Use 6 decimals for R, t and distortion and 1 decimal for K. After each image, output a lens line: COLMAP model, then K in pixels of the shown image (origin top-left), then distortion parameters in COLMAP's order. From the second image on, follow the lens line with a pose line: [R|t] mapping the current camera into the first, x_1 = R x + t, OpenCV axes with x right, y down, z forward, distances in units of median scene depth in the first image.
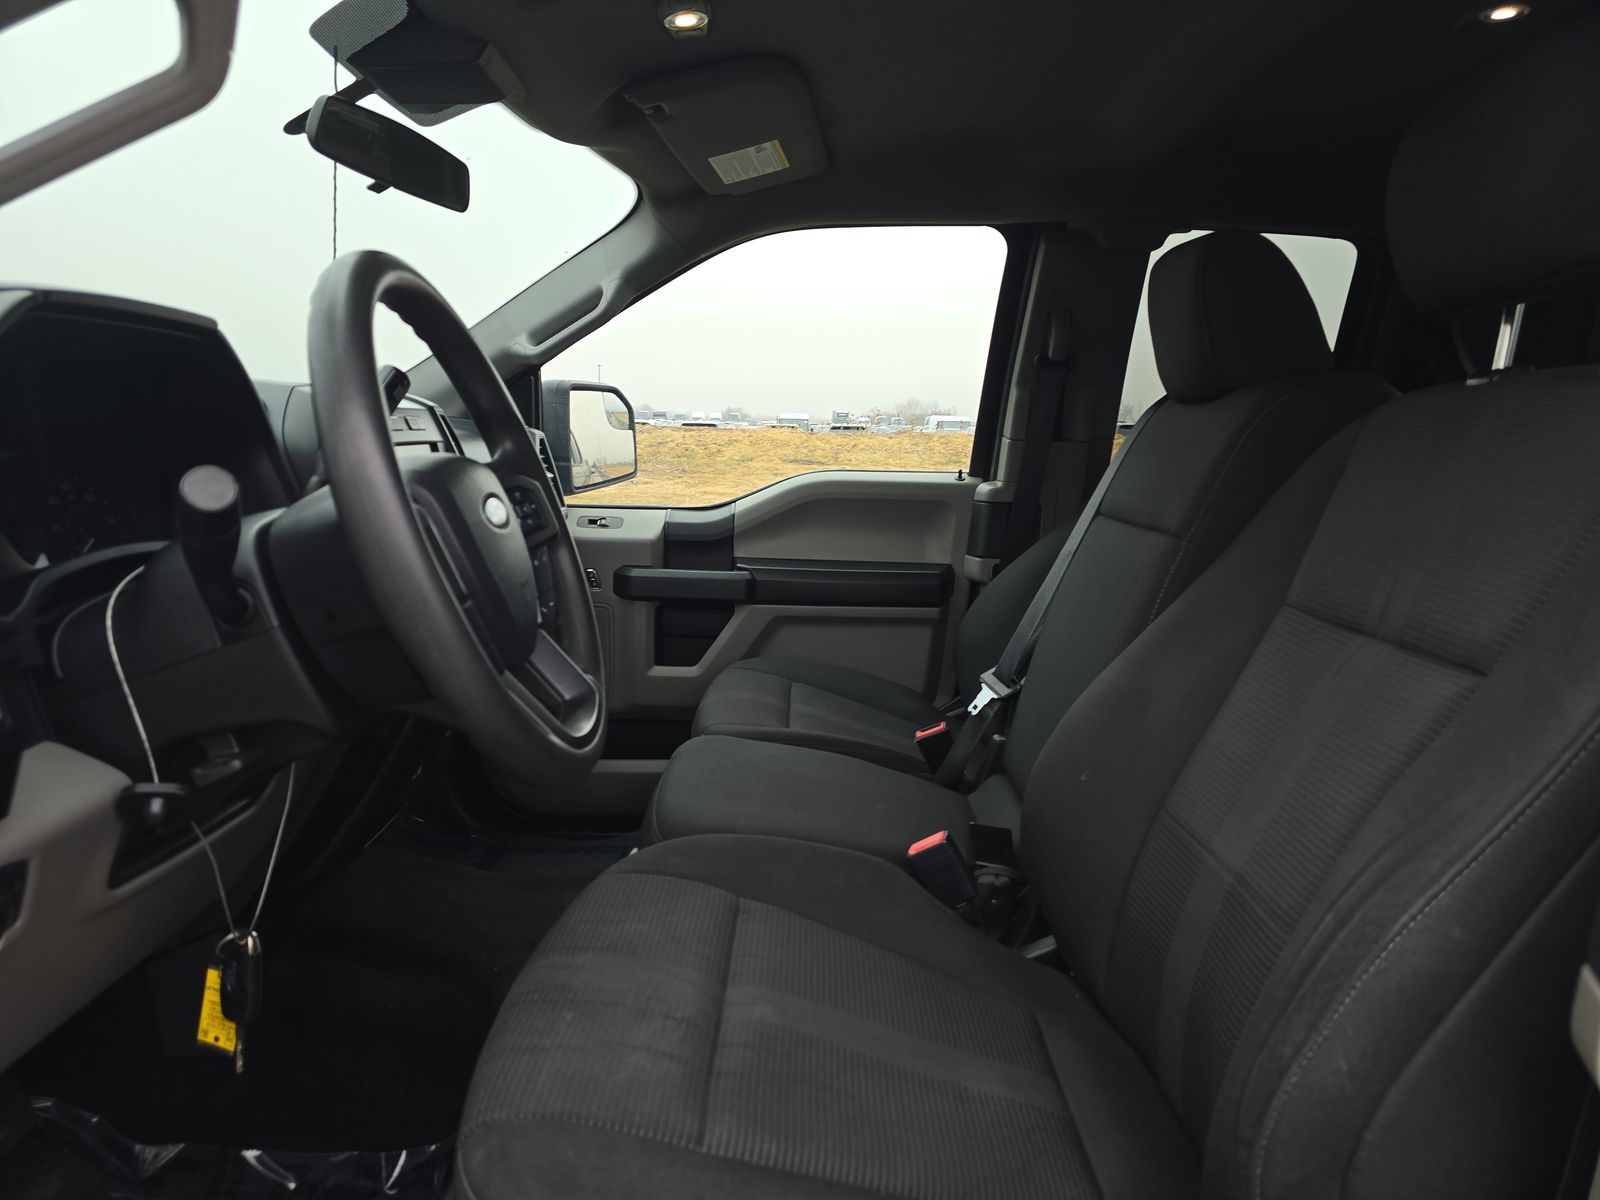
lens RADIAL K [[1097.4, 0, 797.8], [0, 1097.4, 610.4], [0, 0, 1]] dist [0.096731, -0.115907]
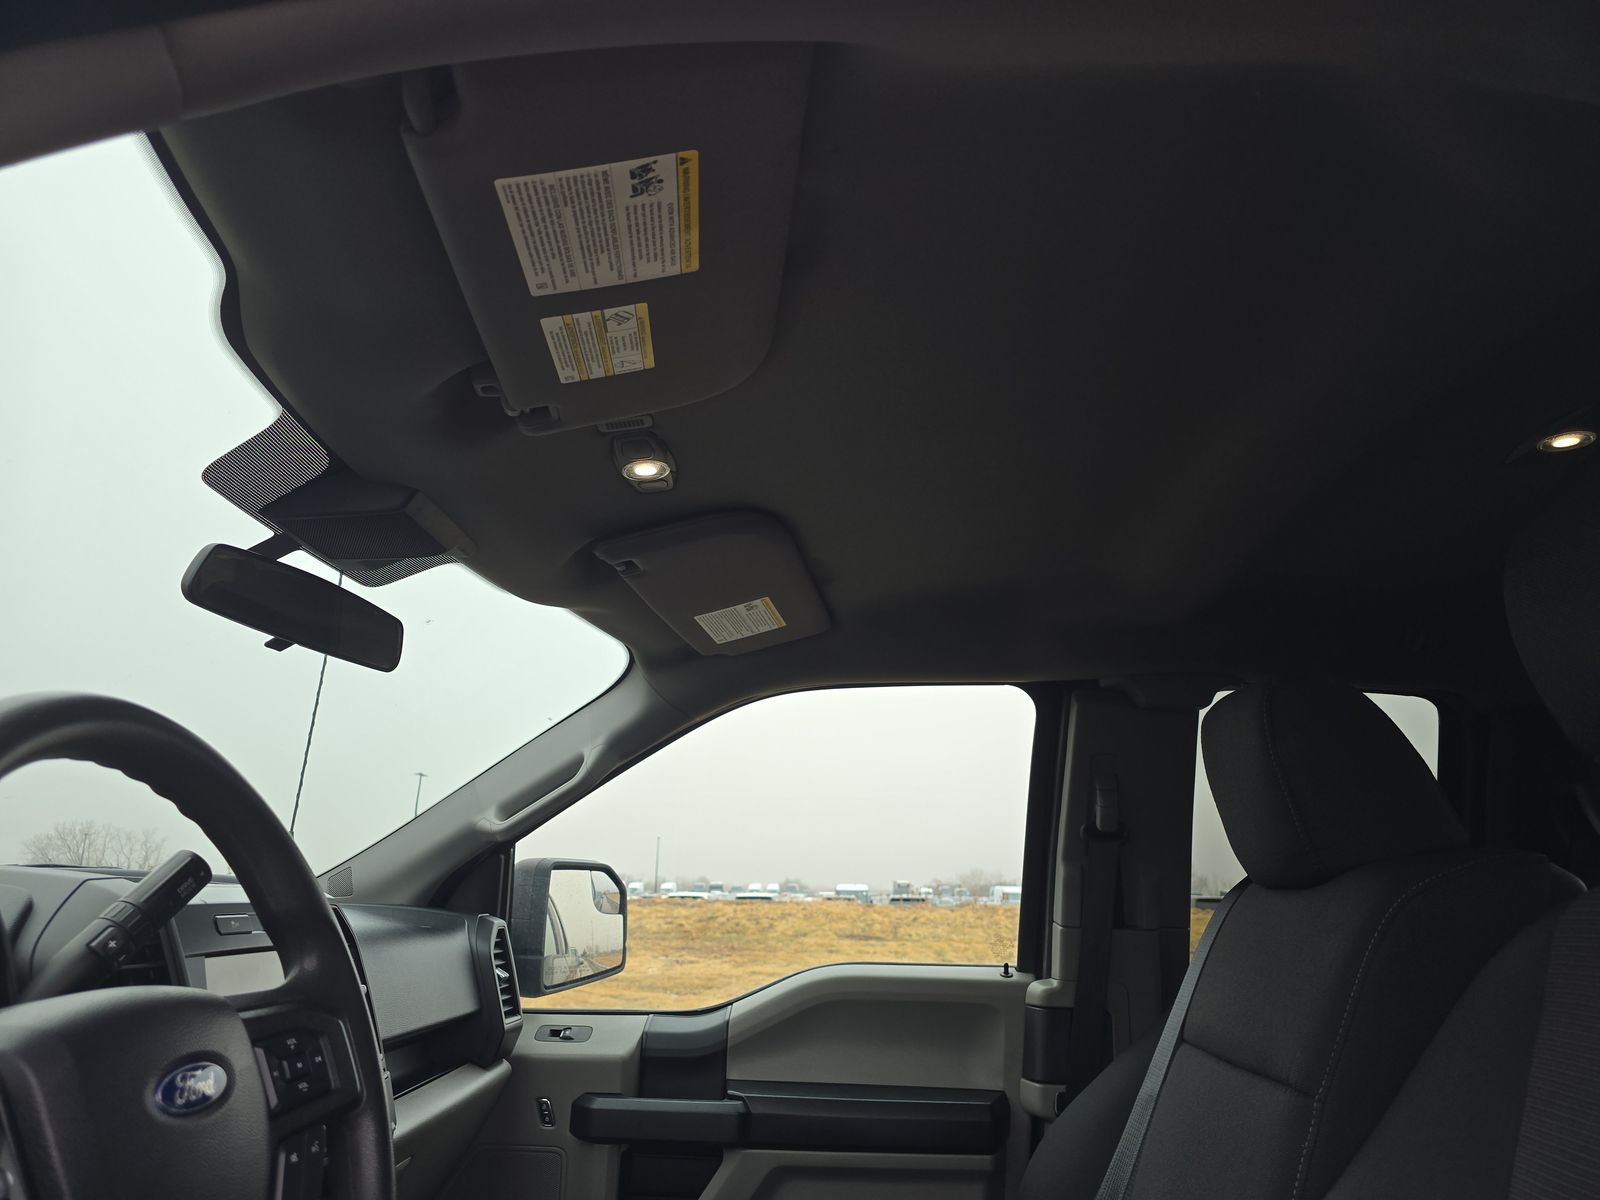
lens RADIAL K [[1097.4, 0, 797.8], [0, 1097.4, 610.4], [0, 0, 1]] dist [0.096731, -0.115907]
pose [[0.998444, -0.019980, -0.052056, 0.041461], [-0.002975, 0.913172, -0.407564, -0.030575], [0.055679, 0.407085, 0.911692, 0.131862]]
